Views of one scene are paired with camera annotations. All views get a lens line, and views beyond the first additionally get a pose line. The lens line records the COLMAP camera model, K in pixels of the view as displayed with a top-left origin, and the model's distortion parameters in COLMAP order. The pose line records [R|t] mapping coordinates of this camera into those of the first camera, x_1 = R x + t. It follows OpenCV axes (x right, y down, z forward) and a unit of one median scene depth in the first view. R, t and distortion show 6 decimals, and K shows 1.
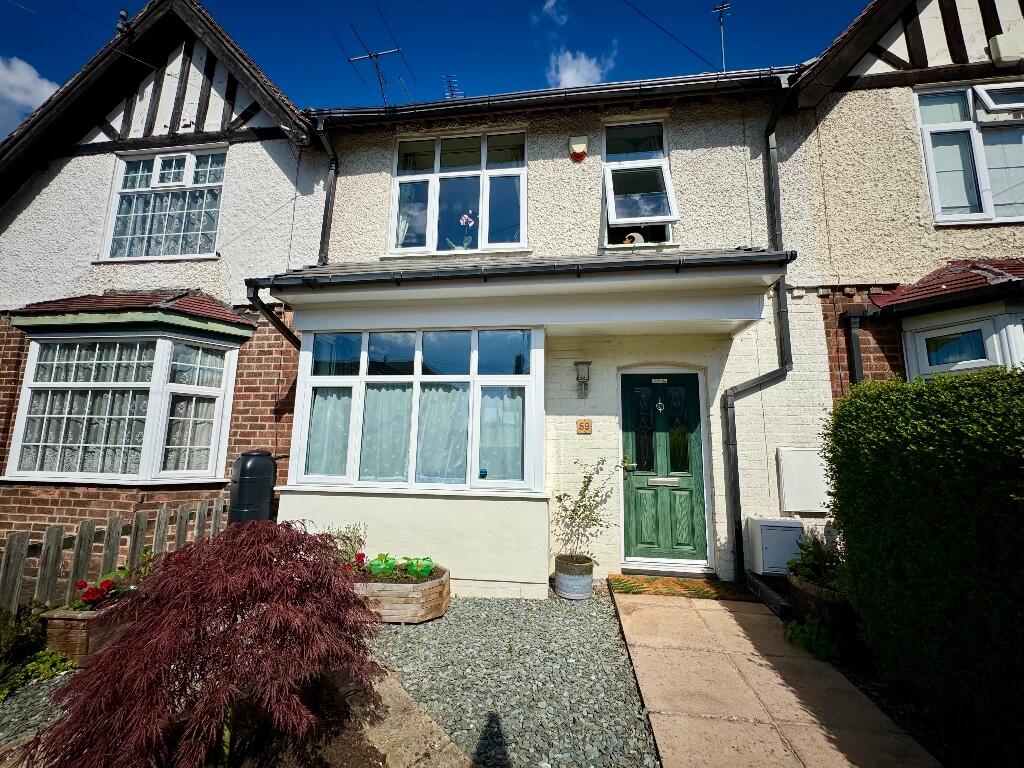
lens RADIAL K [[410.0, 0, 512.2], [0, 410.0, 384.5], [0, 0, 1]] dist [-0.000477, 0.000431]
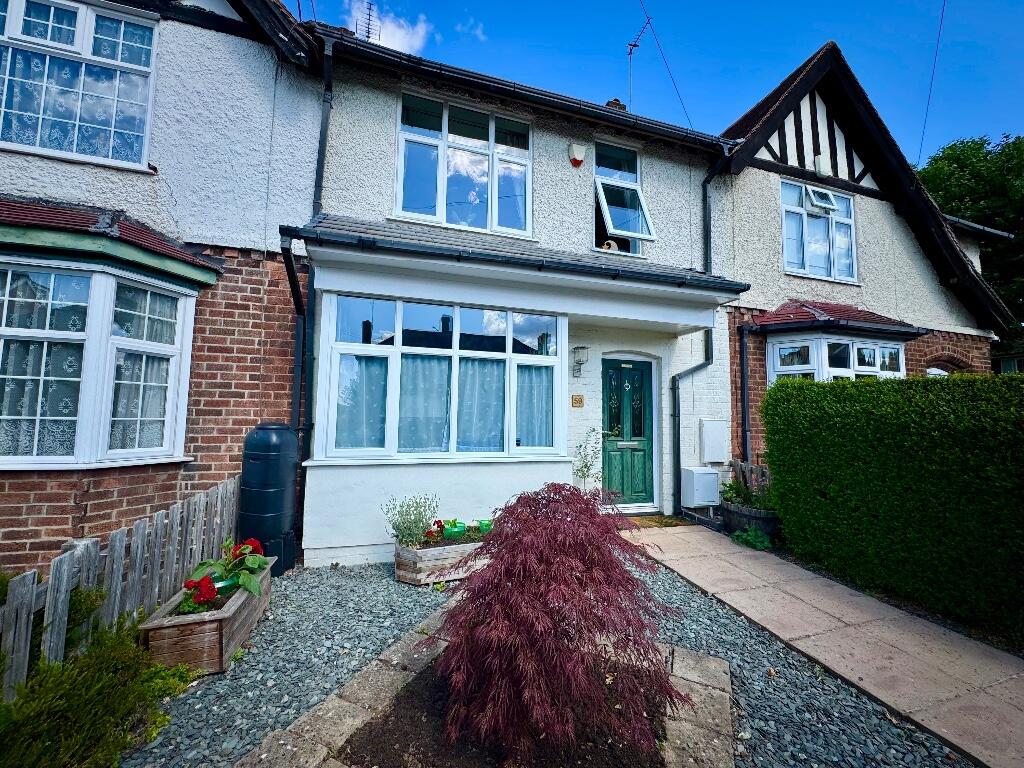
lens RADIAL K [[410.0, 0, 514.2], [0, 410.0, 384.0], [0, 0, 1]] dist [-0.000477, 0.000431]
pose [[0.908582, 0.032810, 0.416417, -0.479796], [-0.063318, 0.996209, 0.059661, -0.006575], [-0.412880, -0.080574, 0.907214, -0.000894]]
